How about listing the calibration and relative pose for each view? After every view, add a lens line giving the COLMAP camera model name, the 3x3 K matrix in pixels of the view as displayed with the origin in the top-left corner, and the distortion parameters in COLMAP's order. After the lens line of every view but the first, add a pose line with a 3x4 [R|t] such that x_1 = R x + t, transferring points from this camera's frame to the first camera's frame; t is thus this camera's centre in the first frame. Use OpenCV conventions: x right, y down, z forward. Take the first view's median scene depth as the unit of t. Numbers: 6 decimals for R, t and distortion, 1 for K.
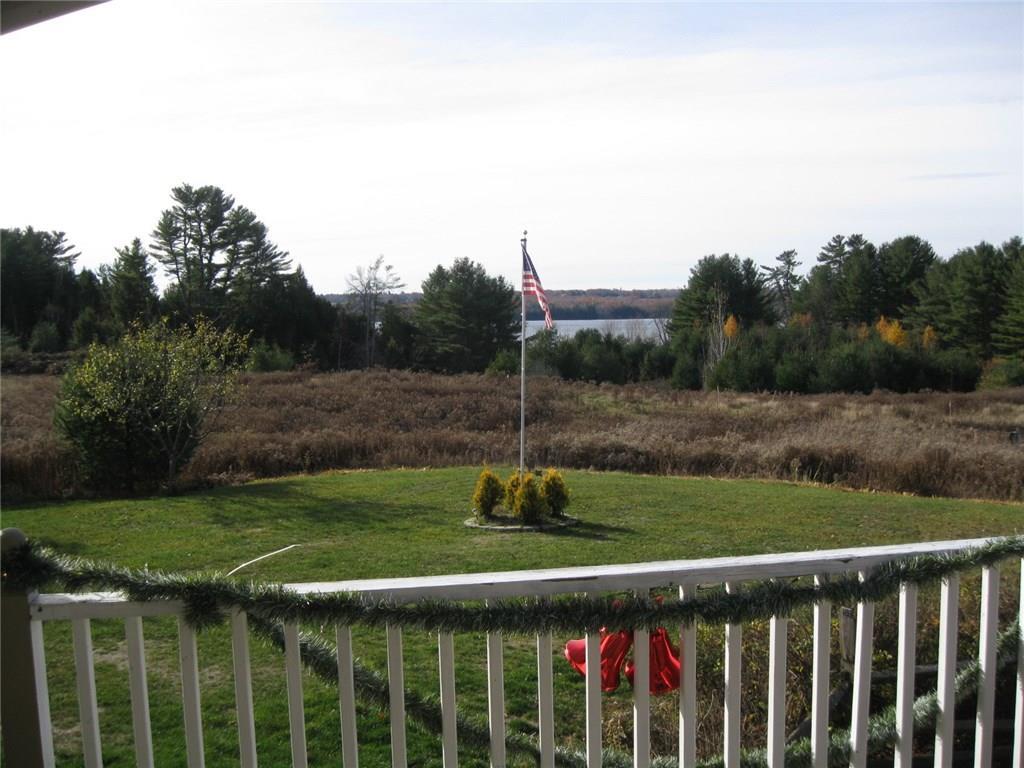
lens RADIAL K [[1049.4, 0, 504.8], [0, 1049.4, 383.9], [0, 0, 1]] dist [-0.105314, 0.000000]
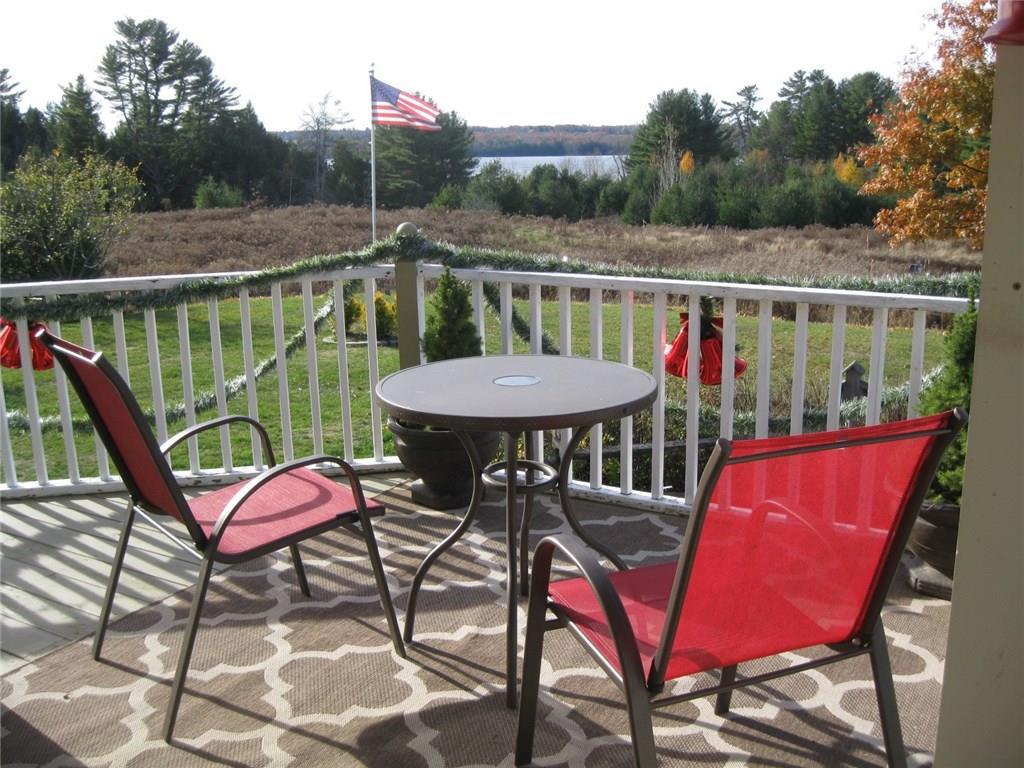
lens RADIAL K [[1049.4, 0, 510.6], [0, 1049.4, 374.1], [0, 0, 1]] dist [-0.105314, 0.000000]
pose [[0.999368, -0.007747, 0.034704, 0.014584], [0.002667, 0.989560, 0.144097, 0.001635], [-0.035458, -0.143913, 0.988955, -0.009832]]
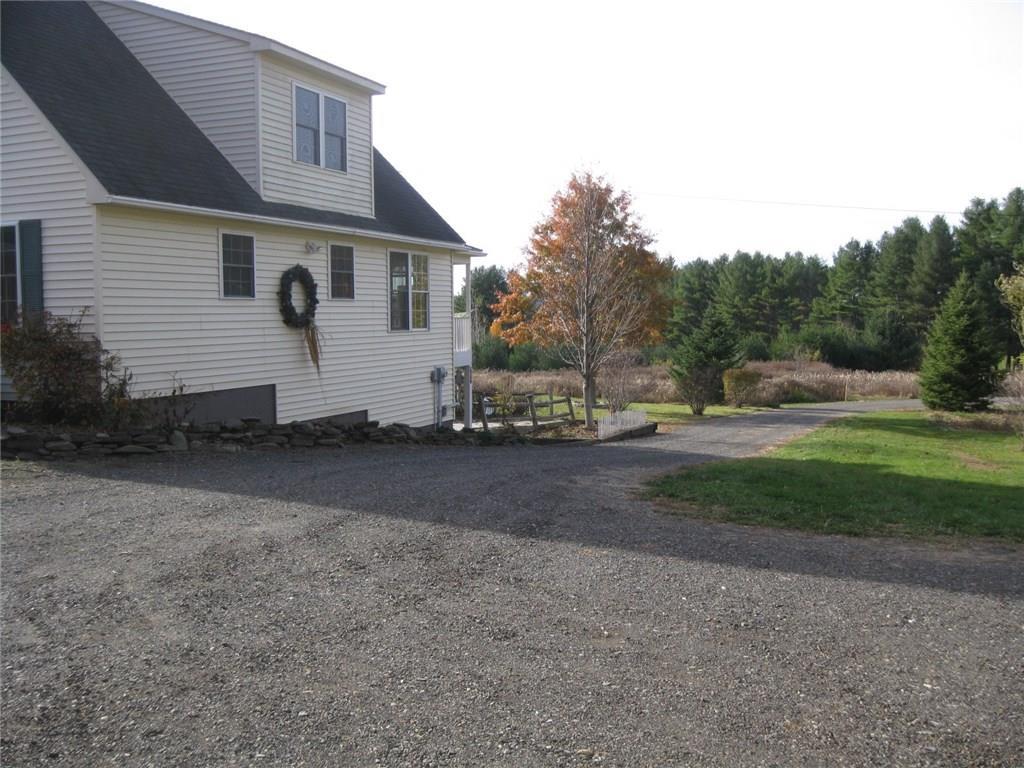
lens RADIAL K [[1049.4, 0, 505.7], [0, 1049.4, 391.0], [0, 0, 1]] dist [-0.105314, 0.000000]
pose [[0.981869, -0.008635, 0.189363, 0.004849], [0.008424, 0.999963, 0.001923, 0.017084], [-0.189373, -0.000293, 0.981905, -0.194414]]
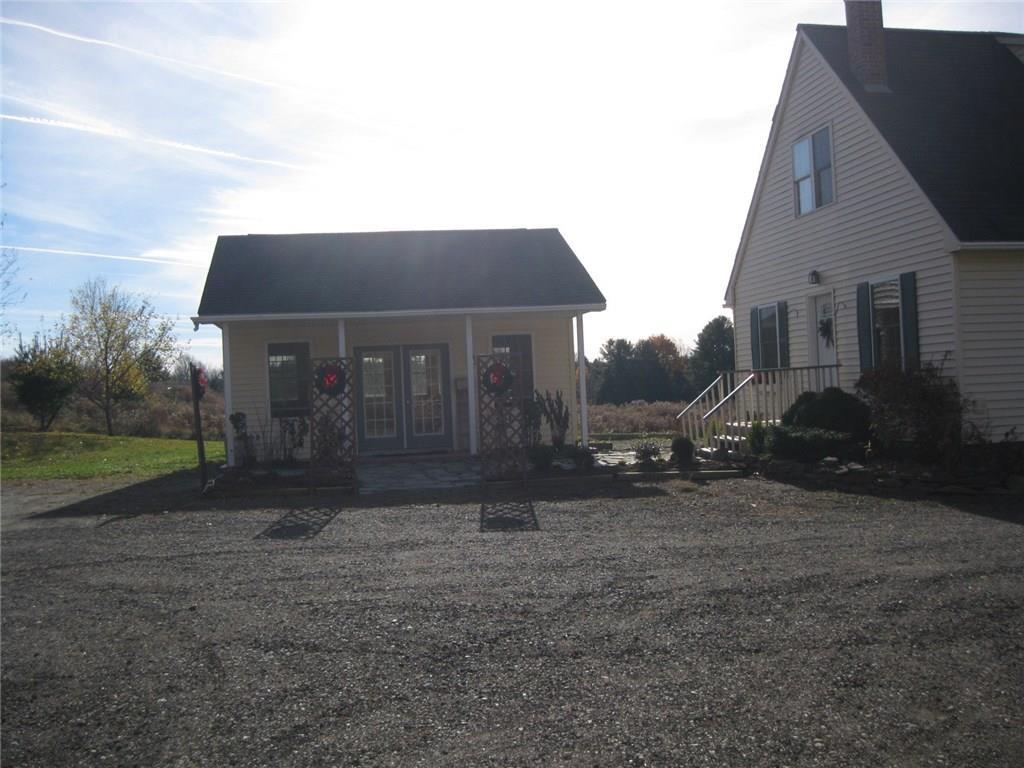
lens RADIAL K [[1049.4, 0, 505.4], [0, 1049.4, 386.8], [0, 0, 1]] dist [-0.105314, 0.000000]
pose [[0.658638, -0.019880, -0.752198, 0.031132], [-0.016712, 0.999018, -0.041036, 0.017311], [0.752275, 0.039599, 0.657659, -0.190349]]
